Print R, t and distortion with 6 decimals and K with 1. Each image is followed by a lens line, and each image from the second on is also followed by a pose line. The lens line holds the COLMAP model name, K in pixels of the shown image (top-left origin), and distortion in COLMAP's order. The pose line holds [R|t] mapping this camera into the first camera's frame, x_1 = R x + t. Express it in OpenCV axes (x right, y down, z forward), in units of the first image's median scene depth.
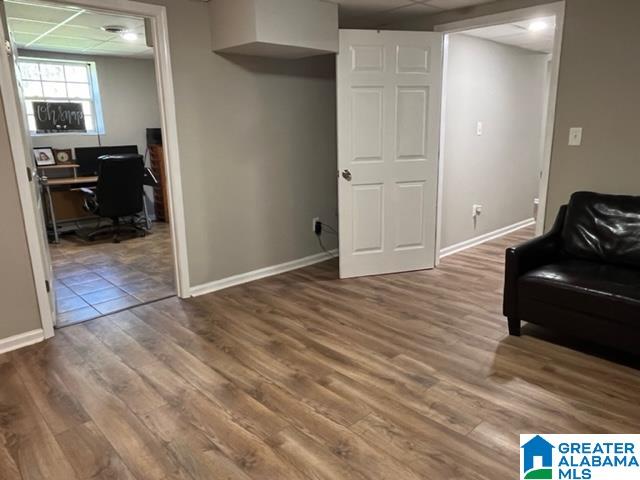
lens RADIAL K [[455.7, 0, 322.3], [0, 455.7, 238.5], [0, 0, 1]] dist [-0.011040, -0.009257]
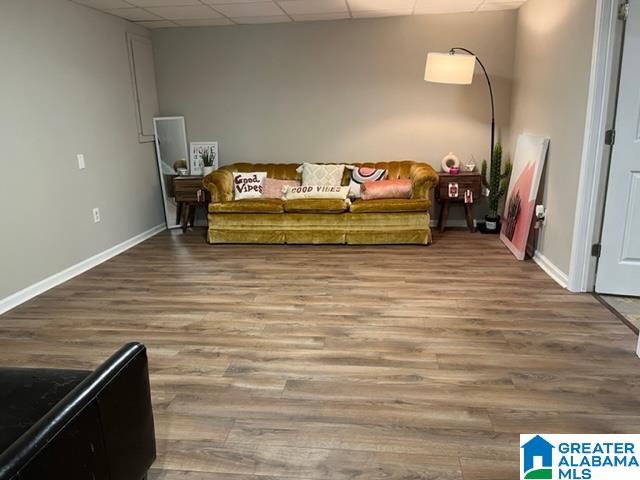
lens RADIAL K [[484.2, 0, 321.3], [0, 484.2, 240.0], [0, 0, 1]] dist [0.013333, -0.028858]
pose [[-0.775849, 0.192969, -0.600684, 0.362266], [-0.109295, 0.896577, 0.429190, -0.220030], [0.621380, 0.398639, -0.674518, 0.944915]]
